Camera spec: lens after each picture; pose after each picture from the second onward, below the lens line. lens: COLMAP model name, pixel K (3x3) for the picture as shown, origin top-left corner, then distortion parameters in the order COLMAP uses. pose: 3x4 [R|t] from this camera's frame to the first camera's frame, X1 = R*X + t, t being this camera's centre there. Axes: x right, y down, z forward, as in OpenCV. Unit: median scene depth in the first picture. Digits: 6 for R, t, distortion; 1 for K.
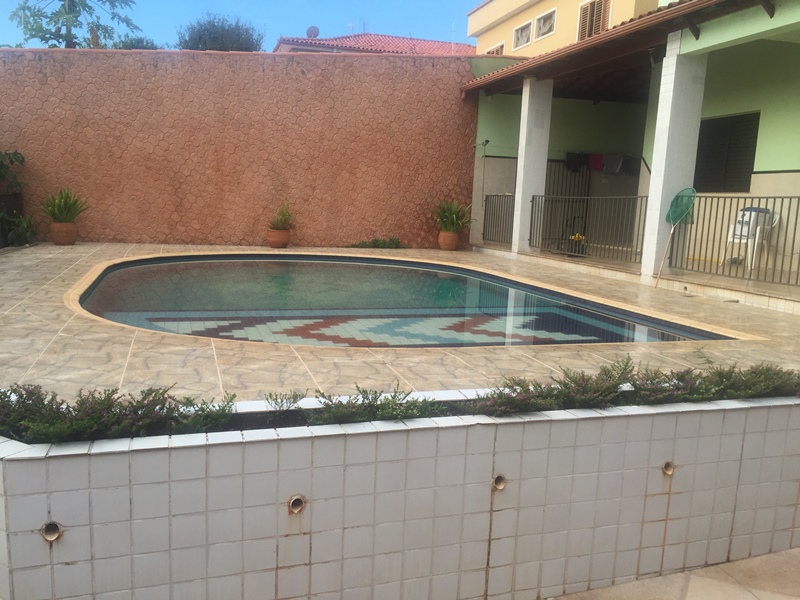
lens RADIAL K [[674.7, 0, 398.9], [0, 674.7, 292.4], [0, 0, 1]] dist [0.074005, -0.102502]
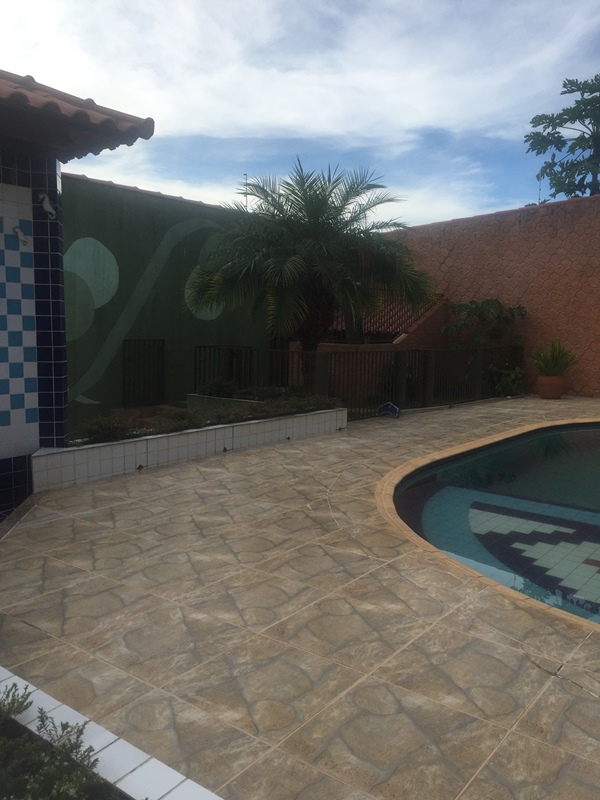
lens RADIAL K [[674.7, 0, 299.9], [0, 674.7, 399.8], [0, 0, 1]] dist [0.074005, -0.102502]
pose [[0.580489, 0.067078, -0.811500, 0.094432], [-0.111064, 0.993810, 0.002700, -0.031110], [0.806658, 0.088561, 0.584346, 0.145281]]
